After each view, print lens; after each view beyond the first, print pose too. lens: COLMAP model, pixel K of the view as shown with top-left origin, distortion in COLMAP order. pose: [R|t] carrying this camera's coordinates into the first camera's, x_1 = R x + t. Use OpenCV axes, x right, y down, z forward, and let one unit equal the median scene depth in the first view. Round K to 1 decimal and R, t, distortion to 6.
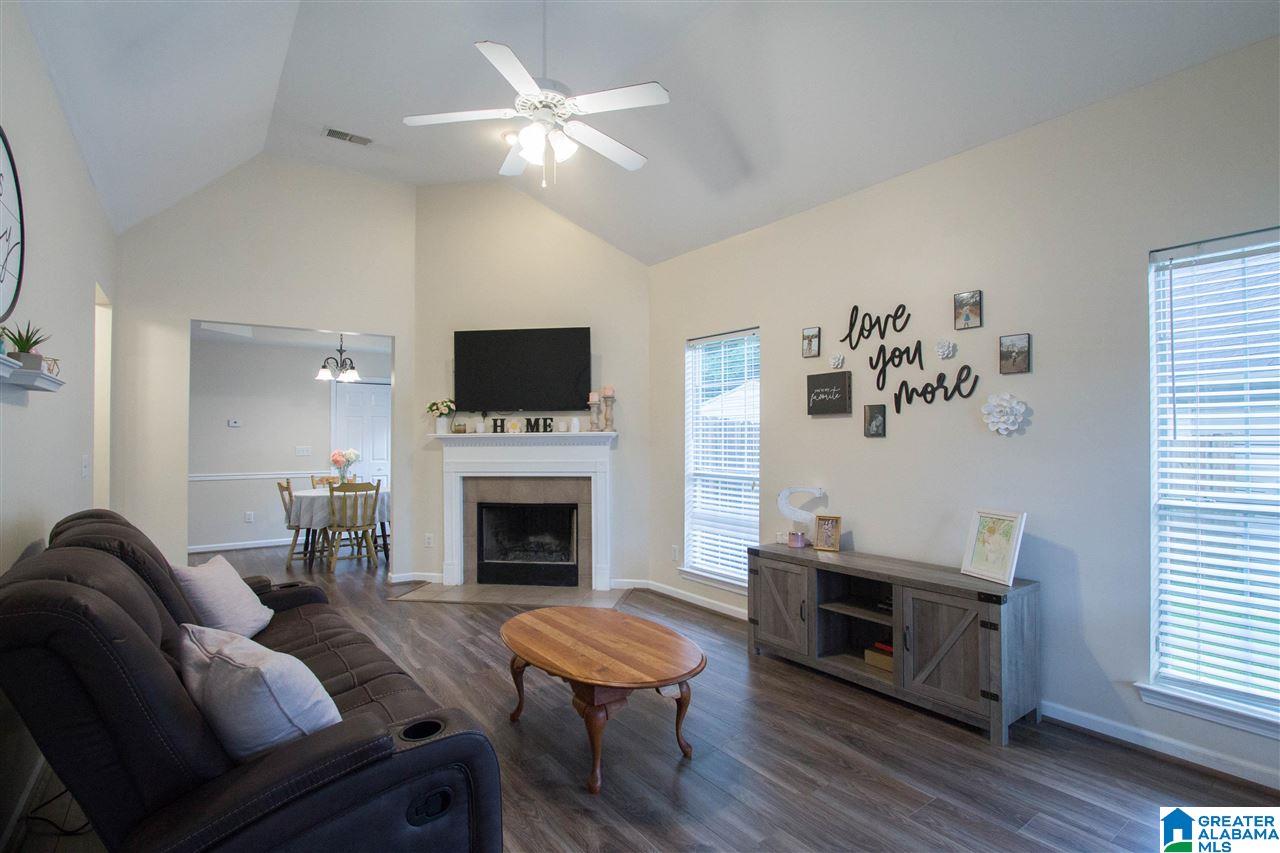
lens RADIAL K [[605.2, 0, 645.2], [0, 605.2, 427.3], [0, 0, 1]] dist [-0.023586, 0.000584]
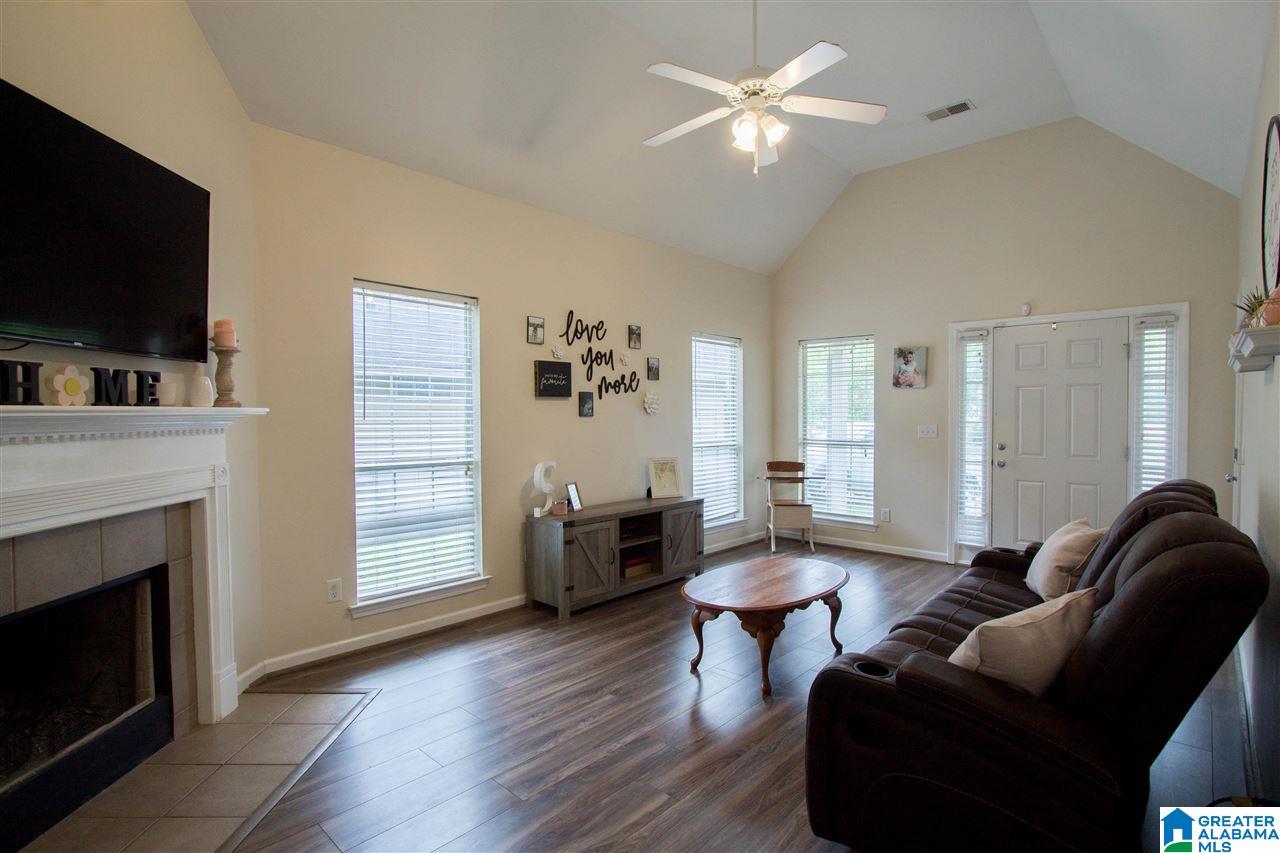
lens RADIAL K [[605.2, 0, 645.2], [0, 605.2, 427.3], [0, 0, 1]] dist [-0.023586, 0.000584]
pose [[-0.160393, -0.014508, 0.986947, -0.941025], [-0.010465, 0.999861, 0.012997, 0.021174], [-0.986998, -0.008244, -0.160523, 1.093901]]
